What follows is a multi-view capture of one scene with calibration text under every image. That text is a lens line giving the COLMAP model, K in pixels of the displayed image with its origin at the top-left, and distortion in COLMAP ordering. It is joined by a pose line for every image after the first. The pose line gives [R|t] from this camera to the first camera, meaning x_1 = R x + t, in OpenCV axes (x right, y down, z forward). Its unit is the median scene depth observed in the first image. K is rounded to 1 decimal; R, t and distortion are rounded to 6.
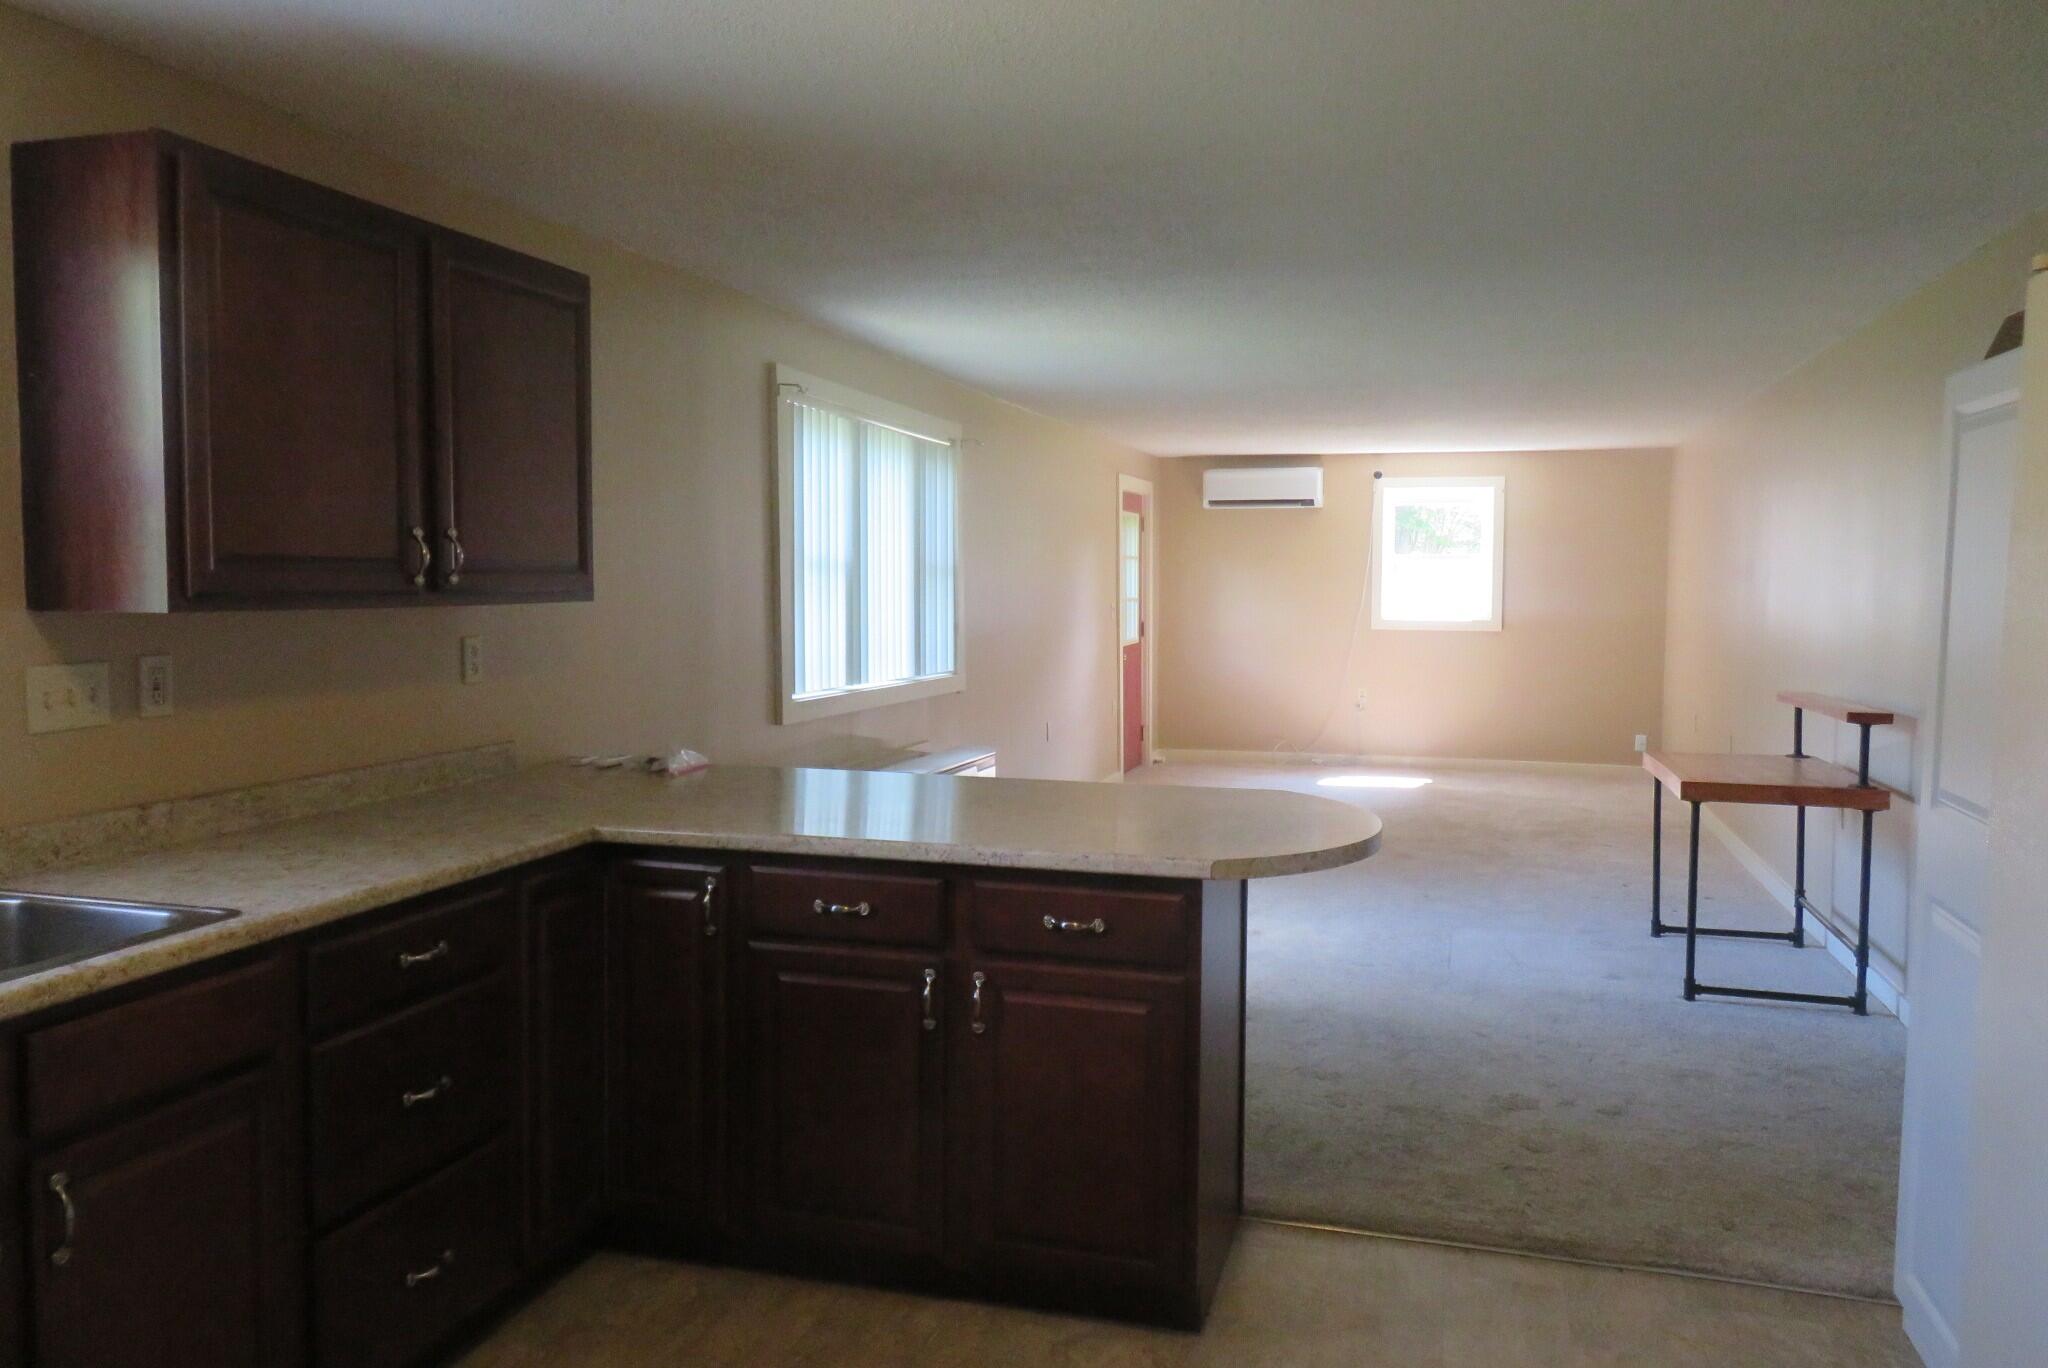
lens RADIAL K [[1509.2, 0, 1024.0], [0, 1509.2, 684.0], [0, 0, 1]] dist [-0.036325, -0.000339]
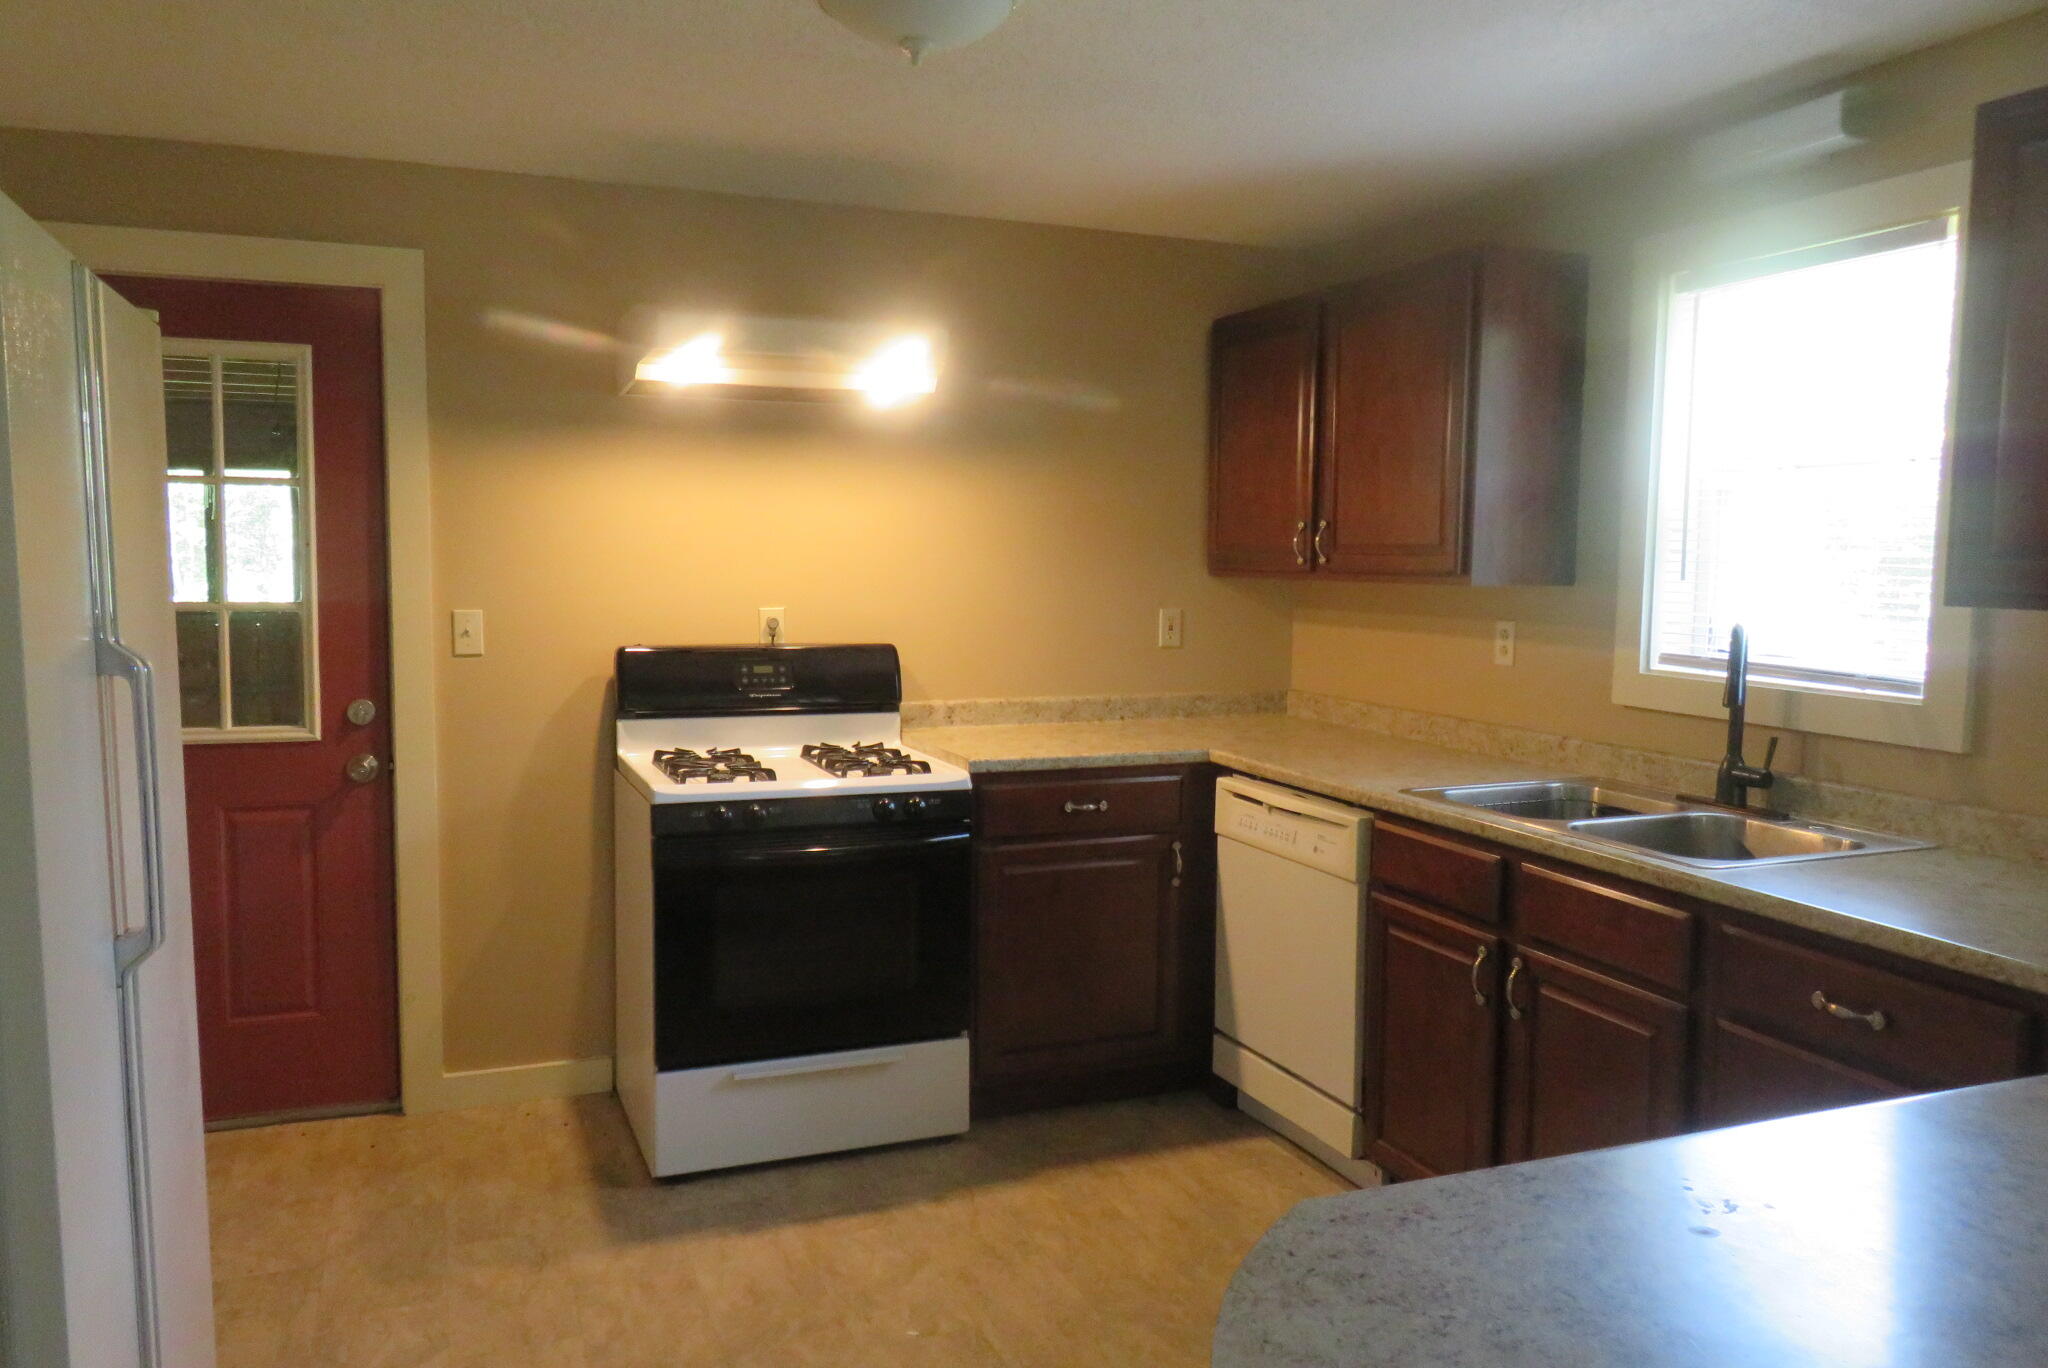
lens RADIAL K [[1509.2, 0, 1024.0], [0, 1509.2, 684.0], [0, 0, 1]] dist [-0.036325, -0.000339]
pose [[-0.777094, 0.058080, -0.626699, 0.615102], [-0.045591, 0.987923, 0.148088, -0.141051], [0.627731, 0.143650, -0.765061, 1.805848]]
